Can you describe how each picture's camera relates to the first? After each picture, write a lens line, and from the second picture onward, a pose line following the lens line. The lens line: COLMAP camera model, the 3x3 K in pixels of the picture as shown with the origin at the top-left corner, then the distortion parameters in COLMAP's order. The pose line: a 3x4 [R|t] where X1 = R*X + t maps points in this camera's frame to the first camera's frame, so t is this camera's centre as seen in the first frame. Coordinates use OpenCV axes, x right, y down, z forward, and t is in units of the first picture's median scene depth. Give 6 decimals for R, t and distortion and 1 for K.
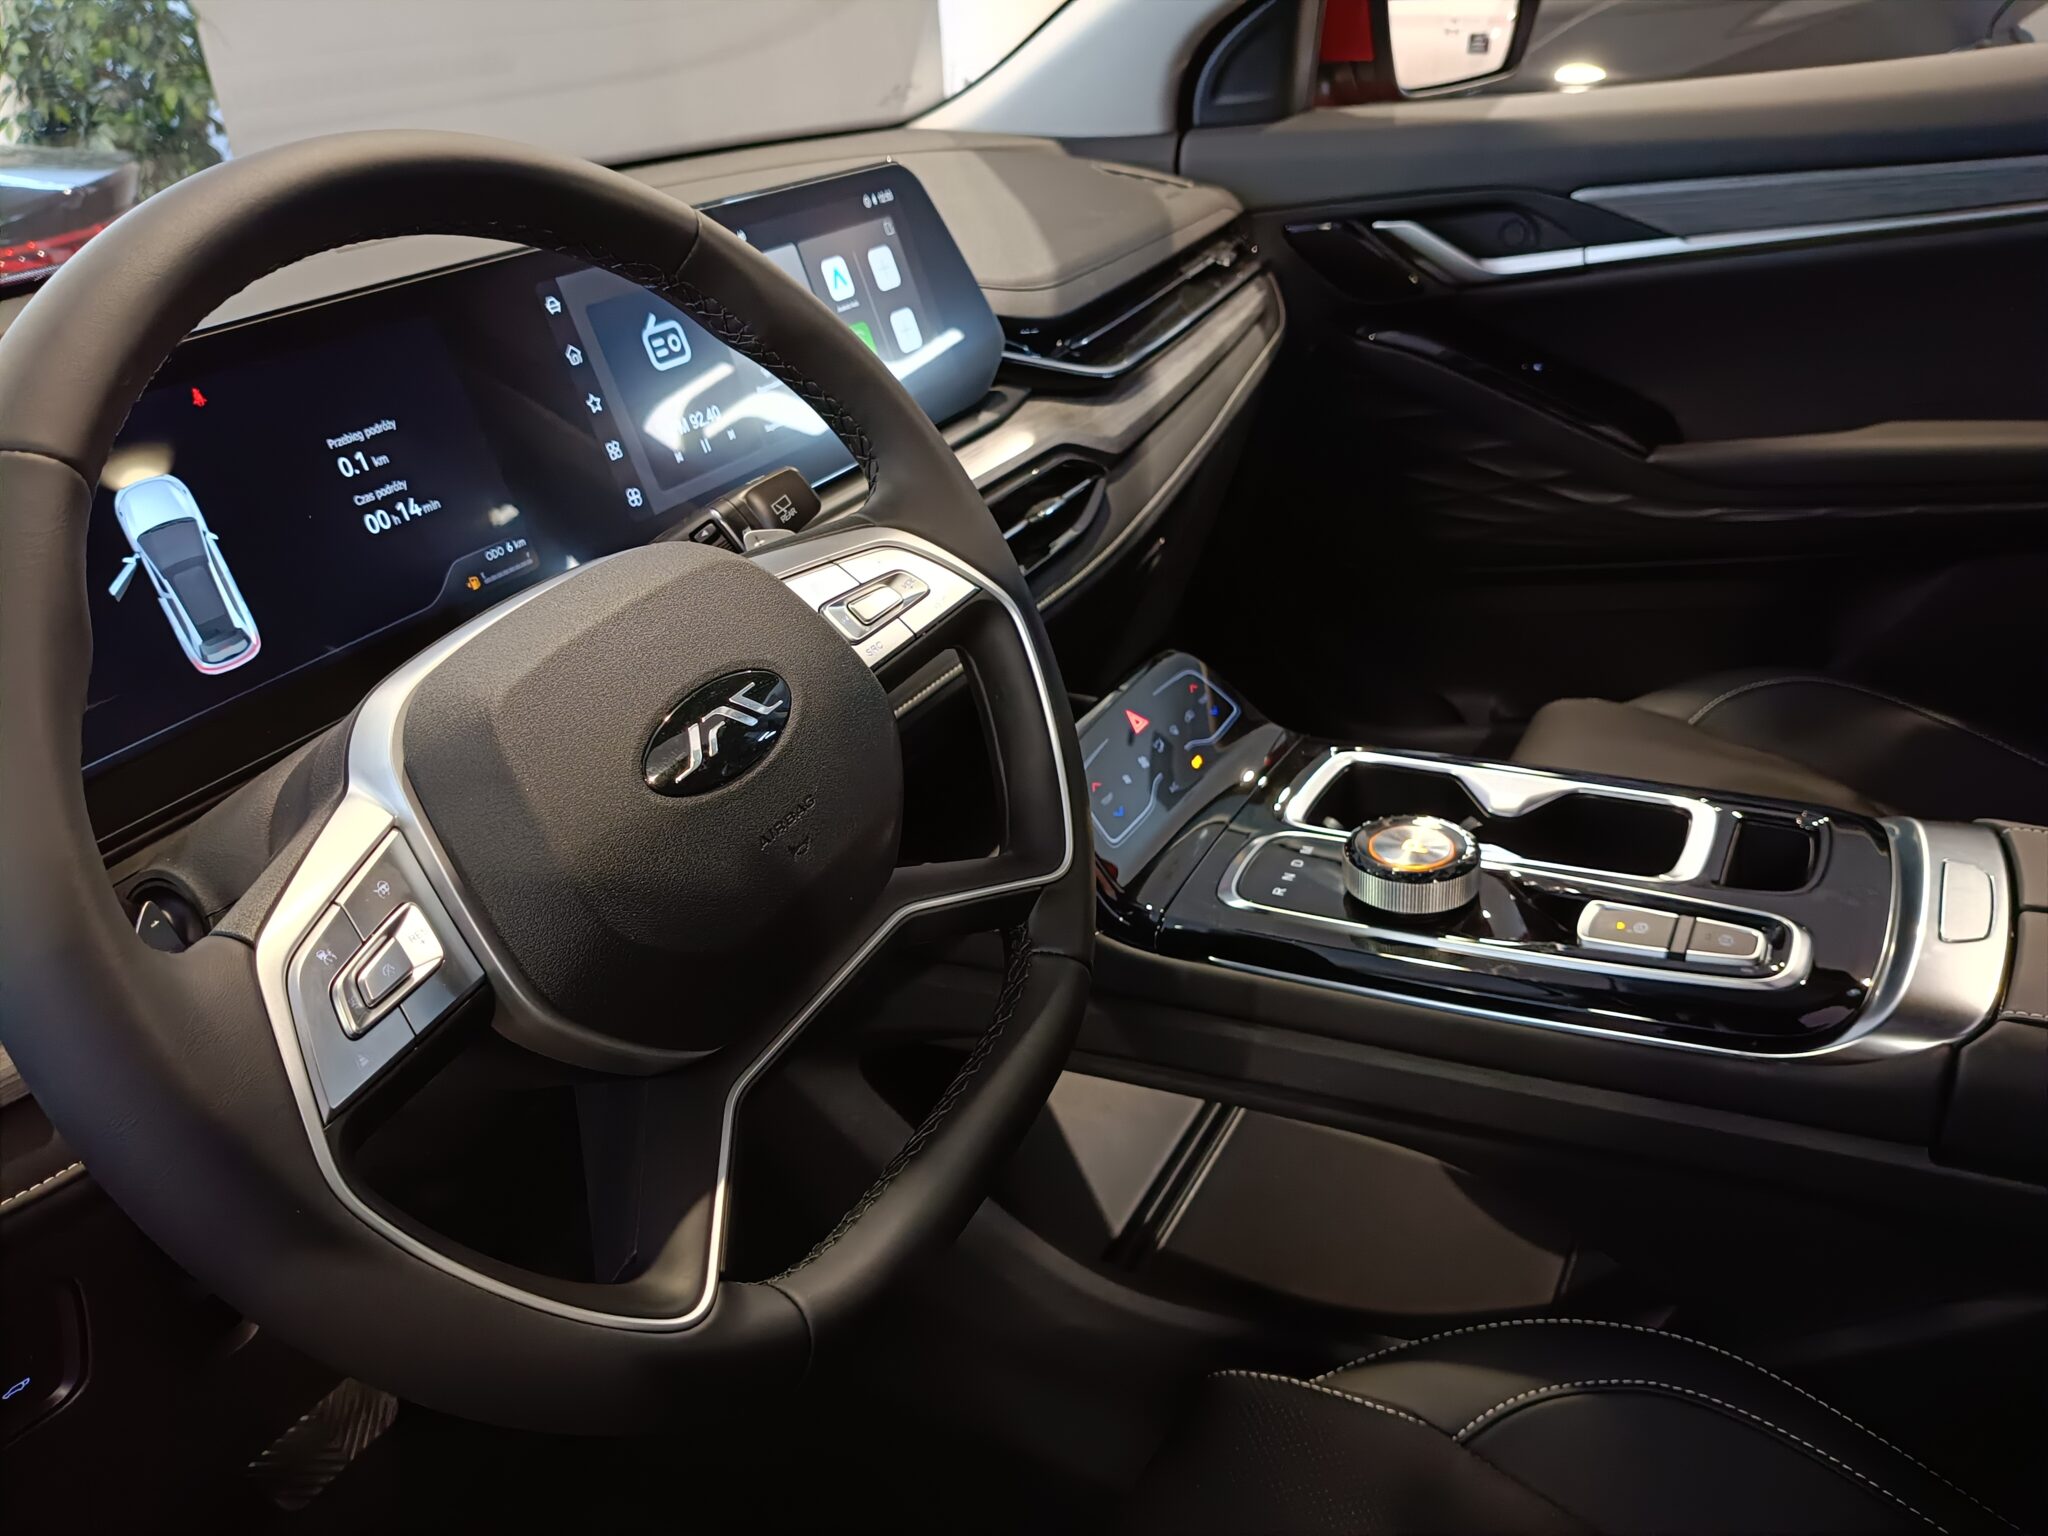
lens RADIAL K [[1797.9, 0, 1024.0], [0, 1797.9, 768.0], [0, 0, 1]] dist [-0.049615, 0.001479]
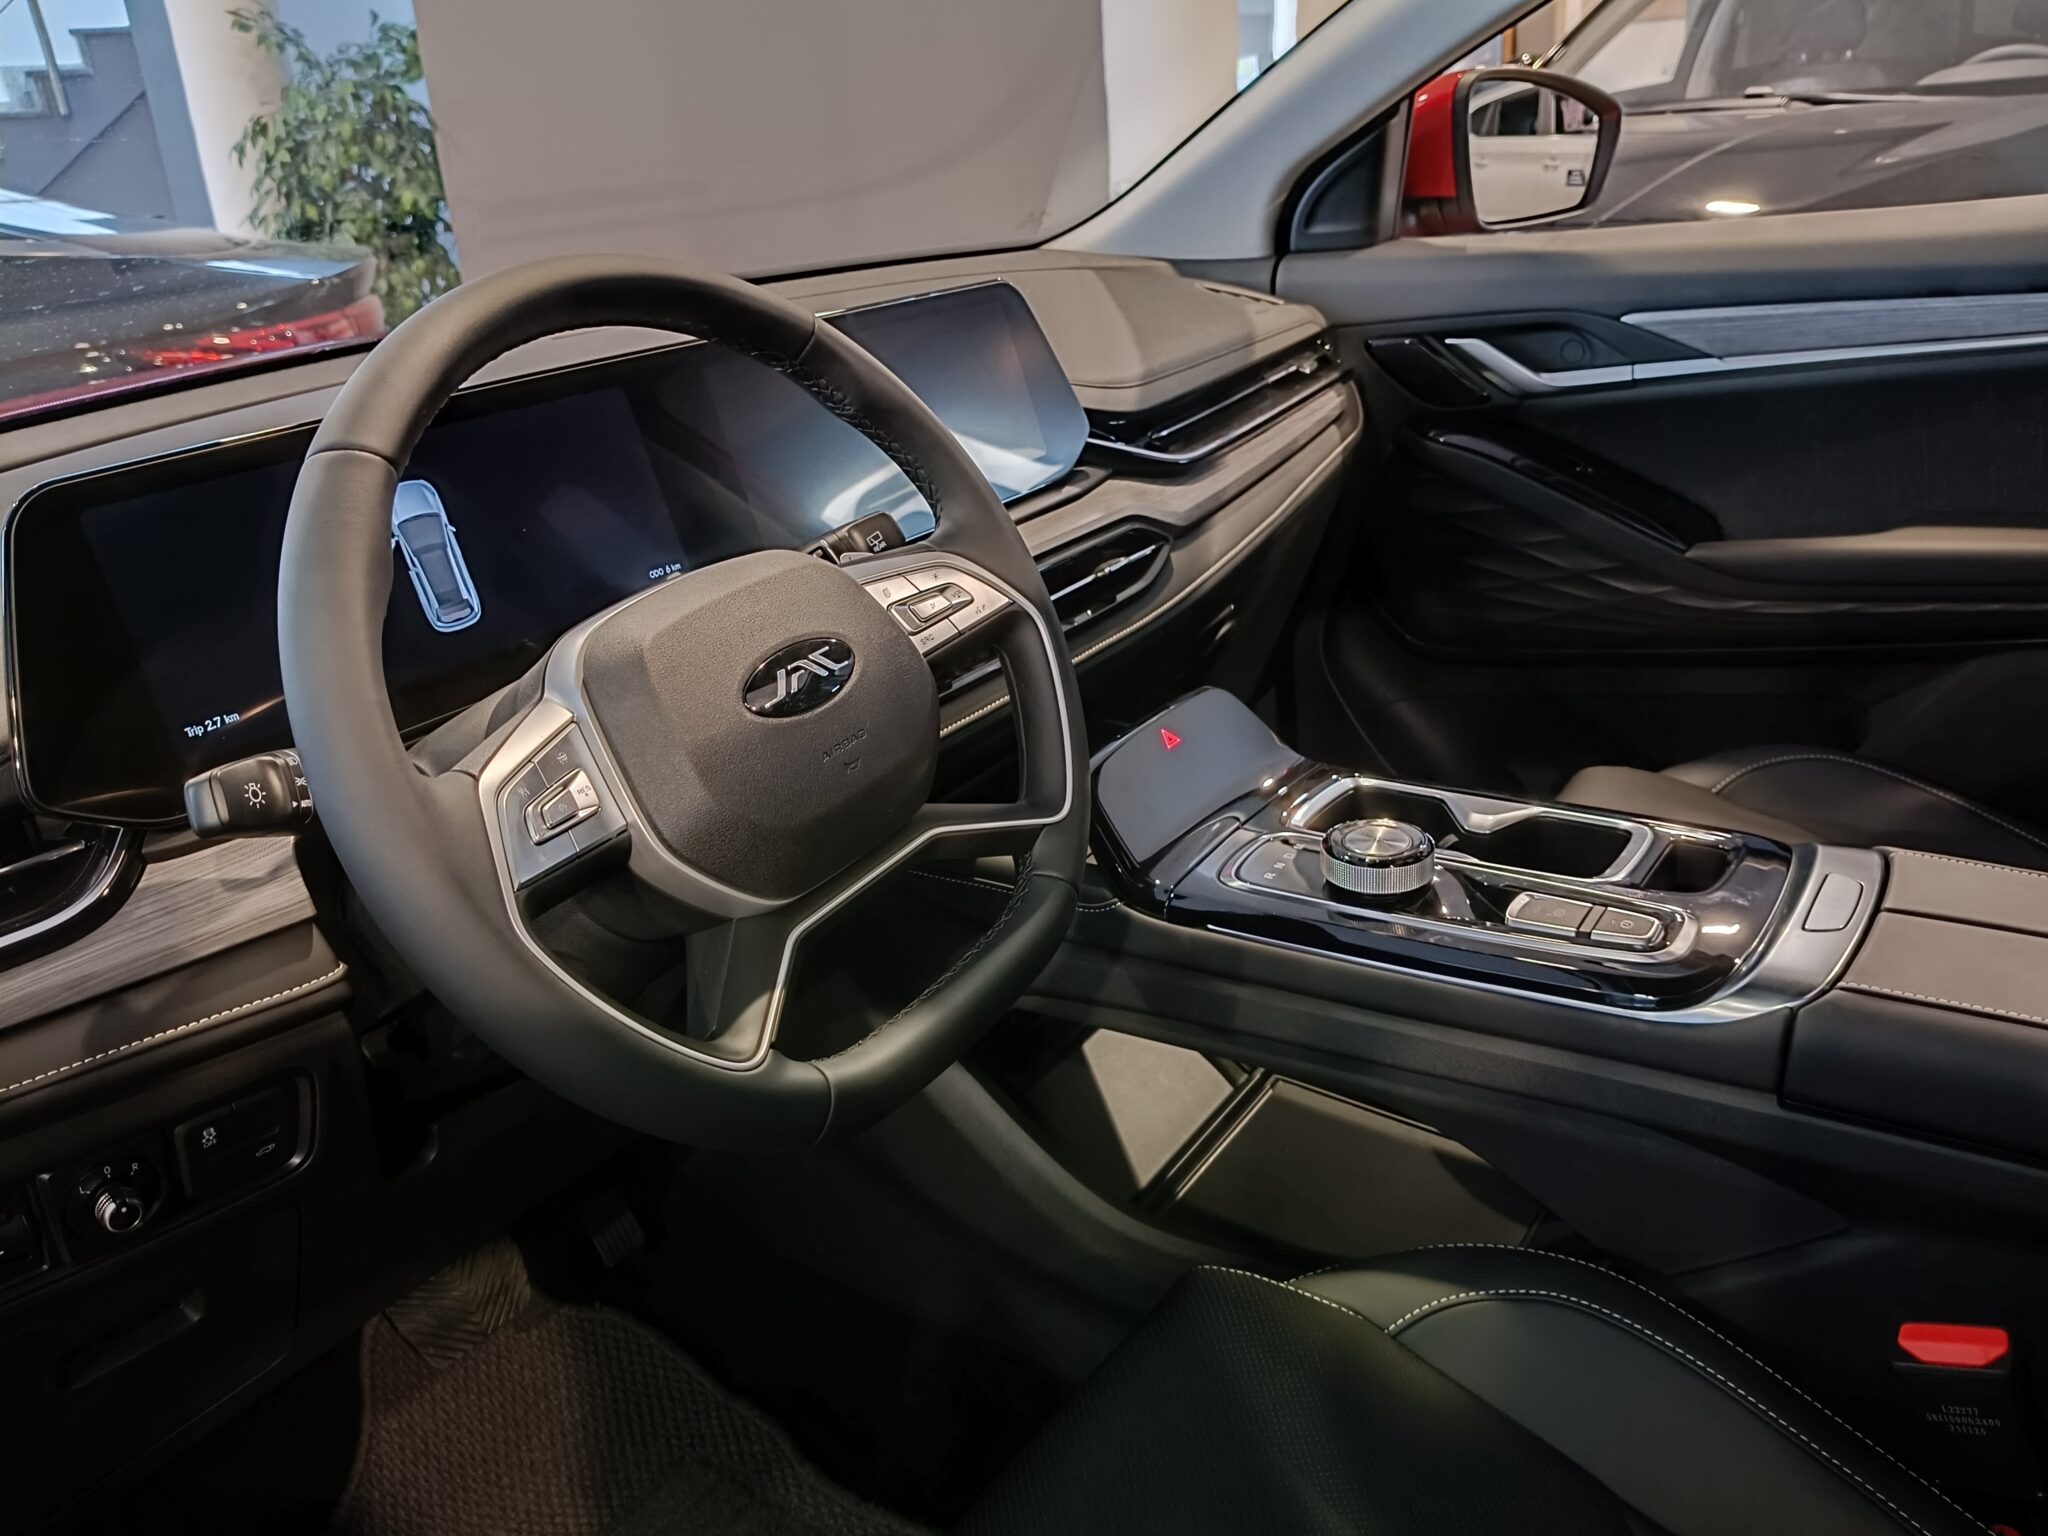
lens RADIAL K [[1954.6, 0, 1024.0], [0, 1954.6, 768.0], [0, 0, 1]] dist [-0.000636, -0.165383]
pose [[0.992968, 0.047152, -0.108588, 0.097290], [-0.055284, 0.995788, -0.073138, 0.084746], [0.104682, 0.078627, 0.991393, -0.278577]]
